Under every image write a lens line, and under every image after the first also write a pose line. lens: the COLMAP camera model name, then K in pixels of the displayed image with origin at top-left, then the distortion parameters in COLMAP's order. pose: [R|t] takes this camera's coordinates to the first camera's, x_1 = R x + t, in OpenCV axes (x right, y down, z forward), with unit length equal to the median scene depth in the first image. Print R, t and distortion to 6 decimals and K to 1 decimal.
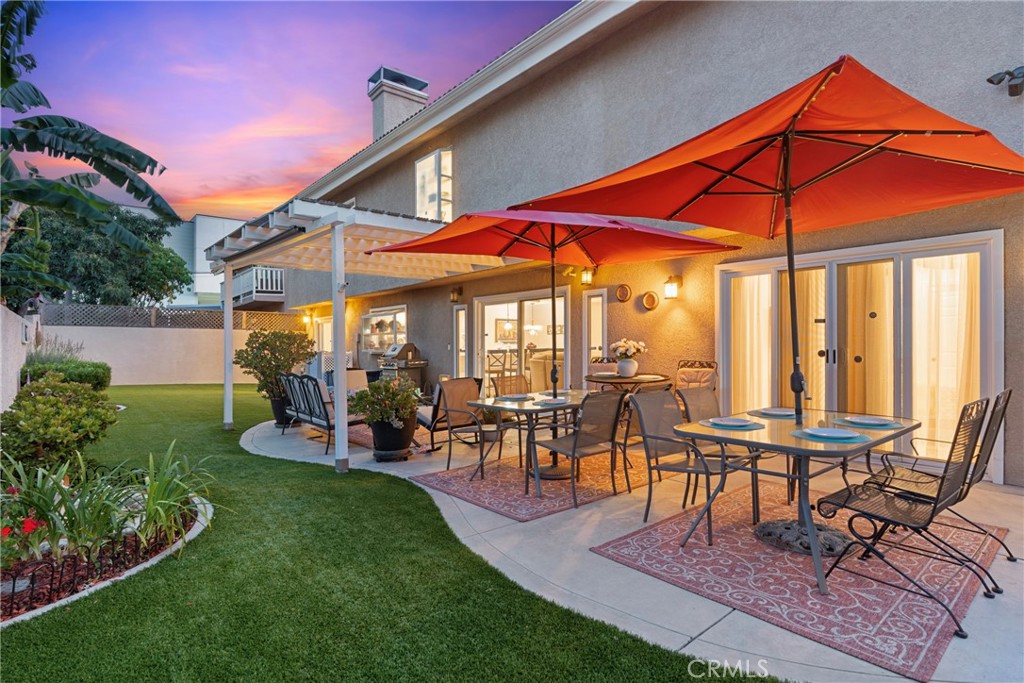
lens RADIAL K [[506.4, 0, 514.9], [0, 506.4, 332.7], [0, 0, 1]] dist [0.000434, -0.000328]
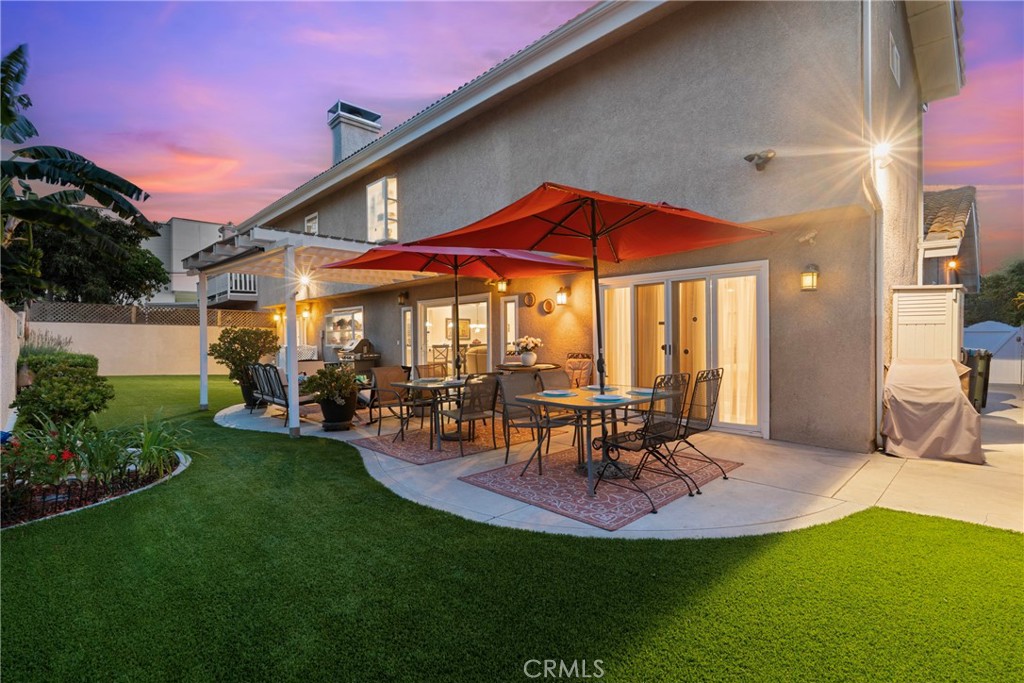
lens RADIAL K [[467.5, 0, 512.0], [0, 467.5, 341.5], [0, 0, 1]] dist [0.001321, 0.000508]
pose [[0.997879, 0.003833, 0.064984, 0.104286], [-0.005410, 0.999695, 0.024101, -0.002239], [-0.064872, -0.024402, 0.997595, -0.174284]]
